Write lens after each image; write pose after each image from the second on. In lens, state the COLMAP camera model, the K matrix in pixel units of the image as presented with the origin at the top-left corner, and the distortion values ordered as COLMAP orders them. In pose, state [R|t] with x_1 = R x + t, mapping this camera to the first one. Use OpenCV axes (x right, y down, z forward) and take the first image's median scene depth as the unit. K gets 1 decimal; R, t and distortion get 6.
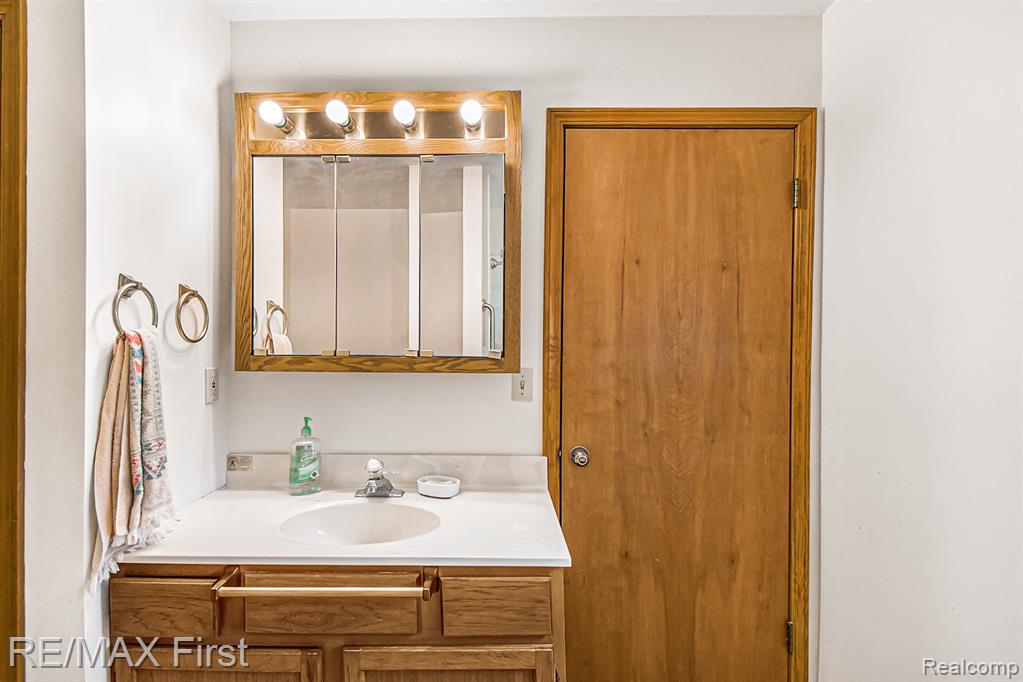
lens RADIAL K [[459.9, 0, 511.5], [0, 459.9, 341.0], [0, 0, 1]] dist [0.014714, -0.000133]
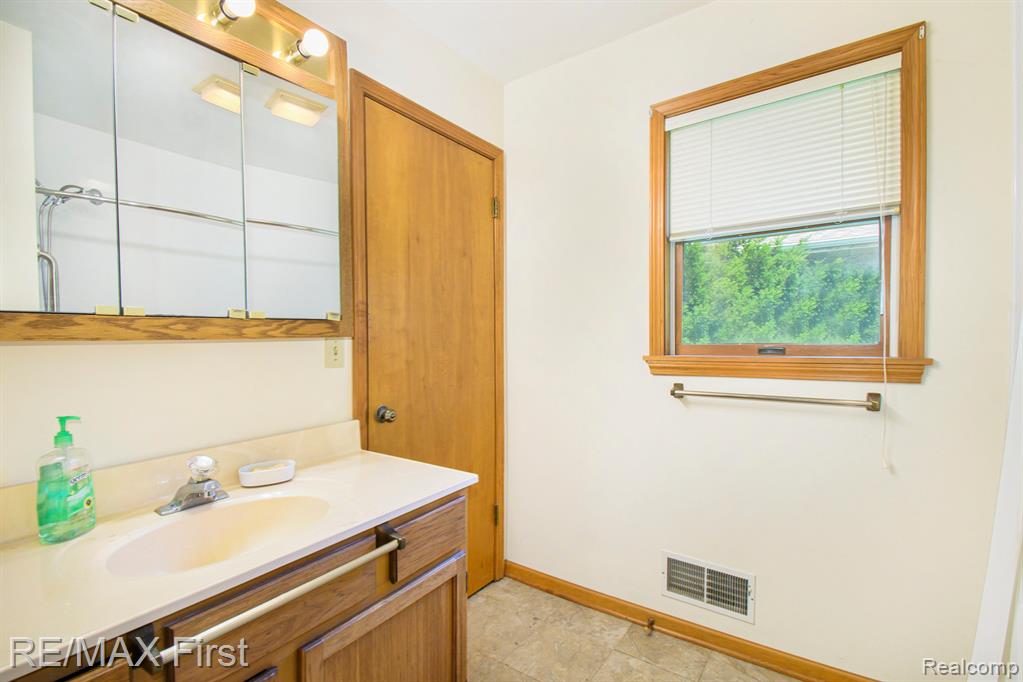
lens RADIAL K [[481.5, 0, 511.5], [0, 481.5, 341.0], [0, 0, 1]] dist [0.002271, 0.000630]
pose [[0.549810, -0.026315, 0.834875, -0.649771], [-0.007939, 0.999294, 0.036726, 0.038172], [-0.835252, -0.026821, 0.549213, 0.148623]]
